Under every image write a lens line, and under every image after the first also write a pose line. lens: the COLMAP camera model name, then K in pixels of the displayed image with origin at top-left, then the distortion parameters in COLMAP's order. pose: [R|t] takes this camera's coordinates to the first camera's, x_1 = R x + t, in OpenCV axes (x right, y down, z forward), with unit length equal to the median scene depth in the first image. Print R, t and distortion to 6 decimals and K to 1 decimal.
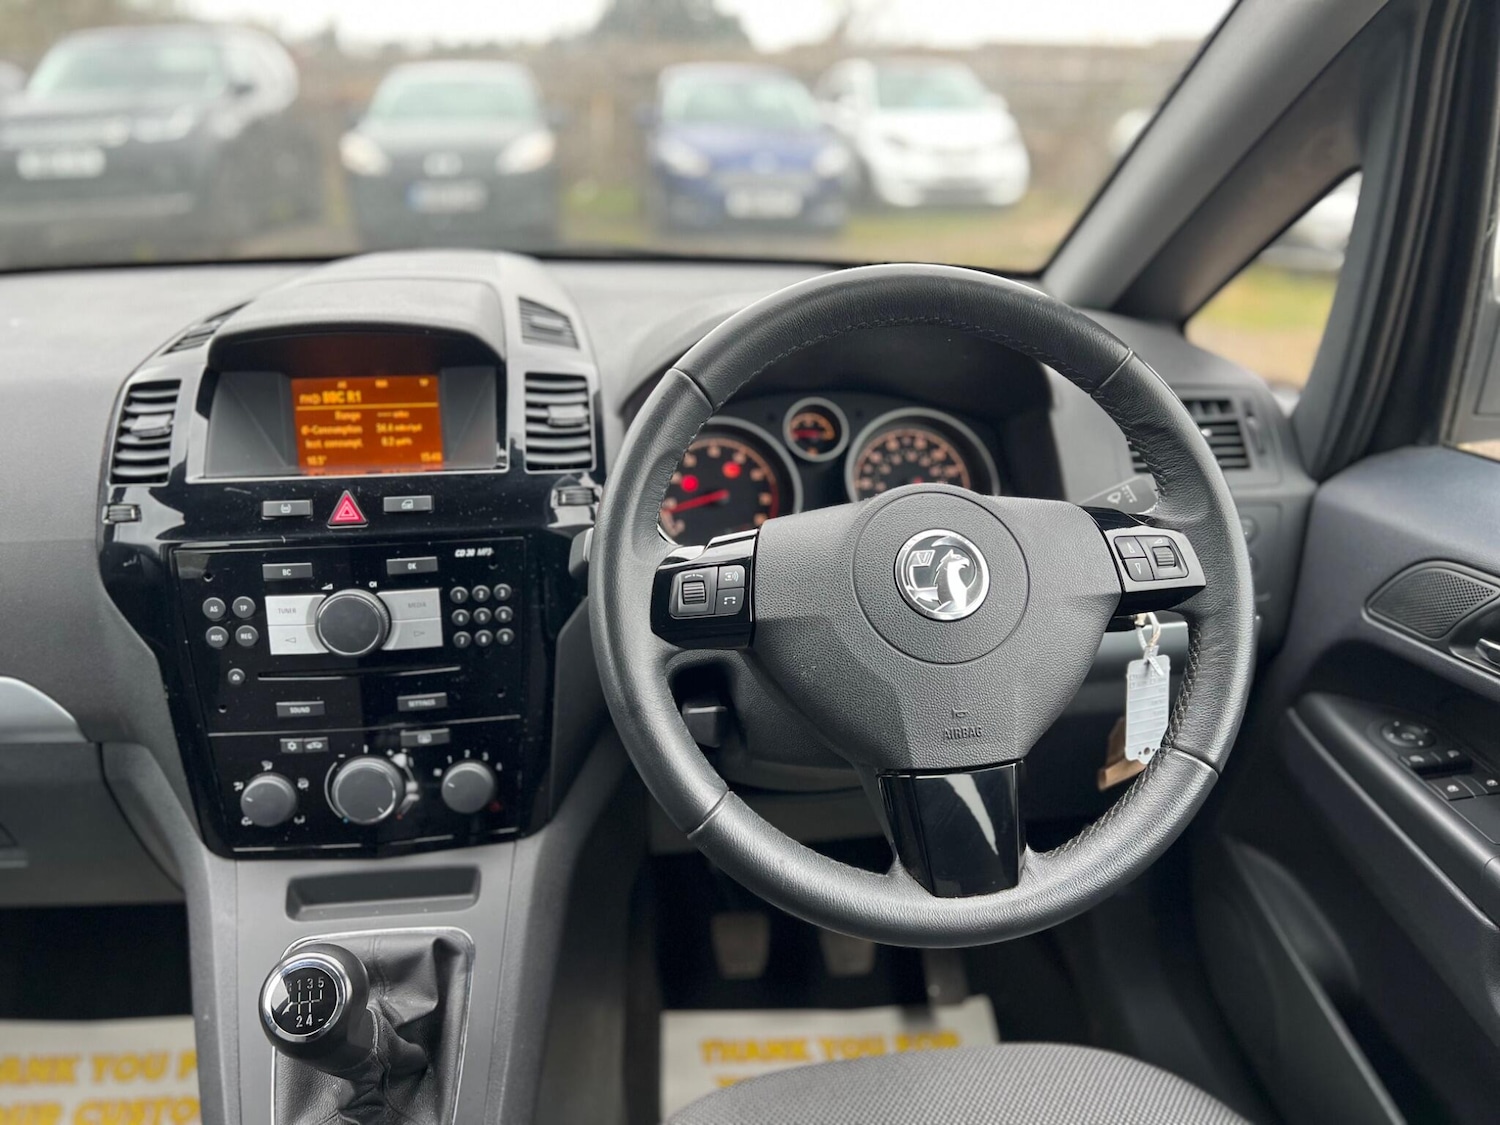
lens RADIAL K [[1148.8, 0, 798.7], [0, 1148.8, 507.8], [0, 0, 1]] dist [0.073387, -0.129159]
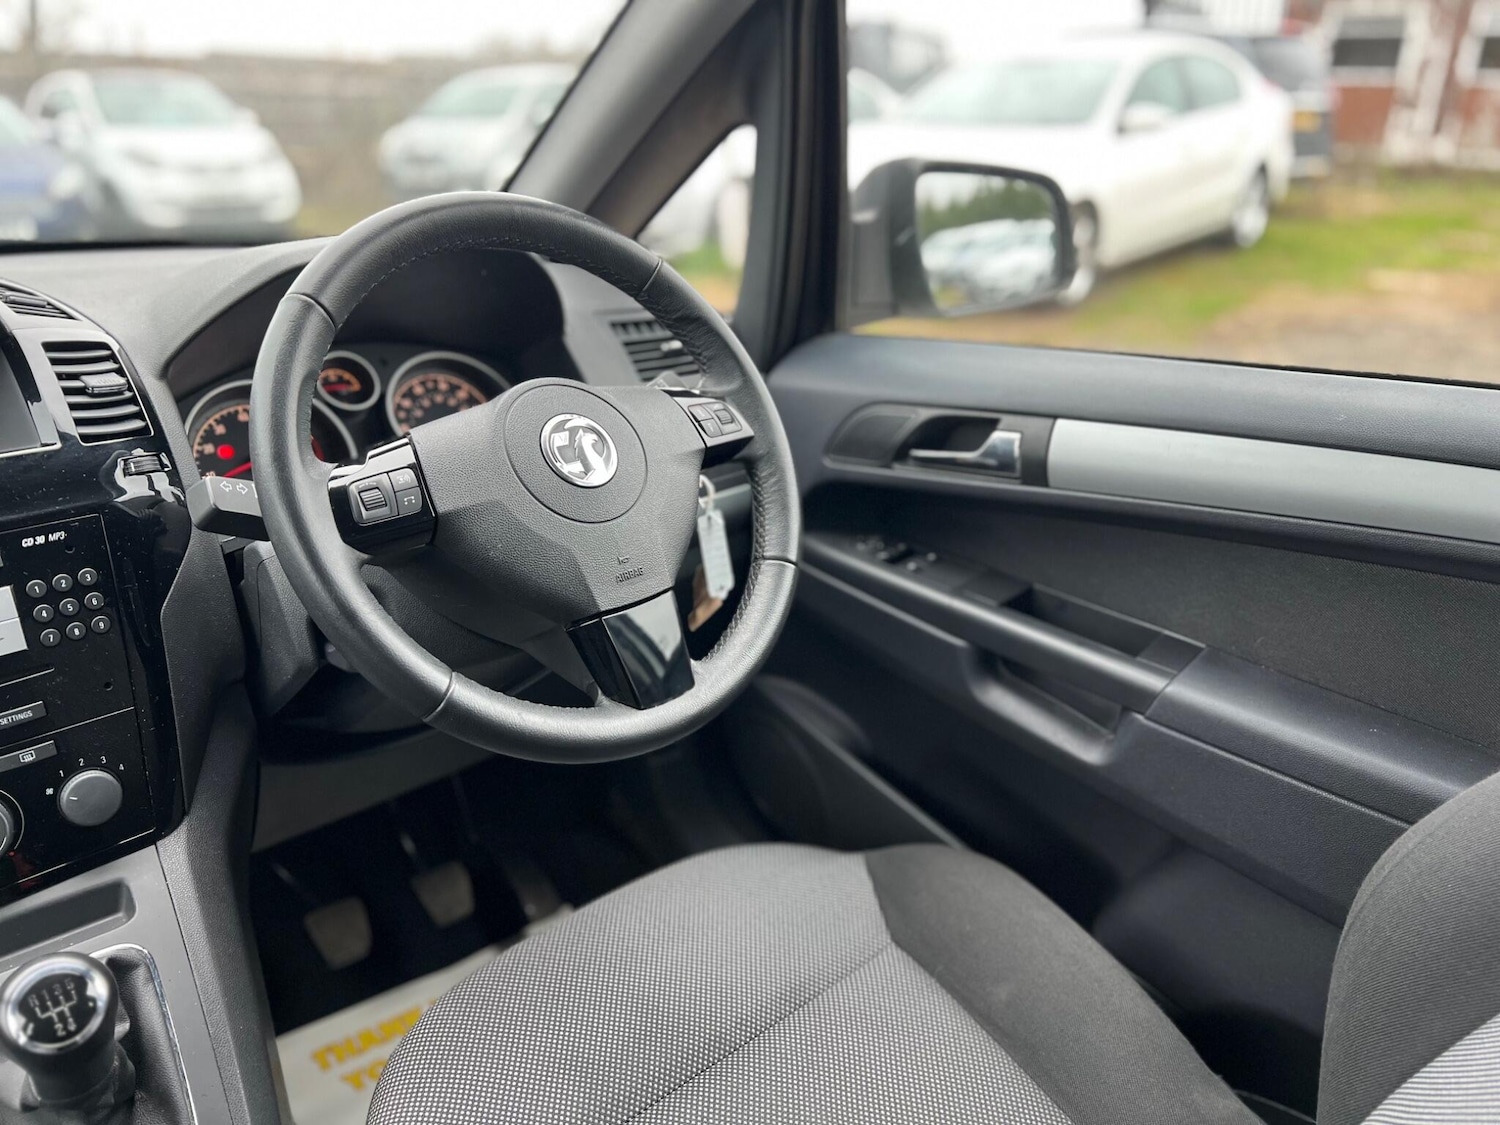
lens RADIAL K [[1148.8, 0, 798.7], [0, 1148.8, 507.8], [0, 0, 1]] dist [0.073387, -0.129159]
pose [[0.813231, -0.189313, 0.550288, -0.293127], [0.200442, 0.978867, 0.040536, 0.095232], [-0.546332, 0.077336, 0.833991, -0.069981]]
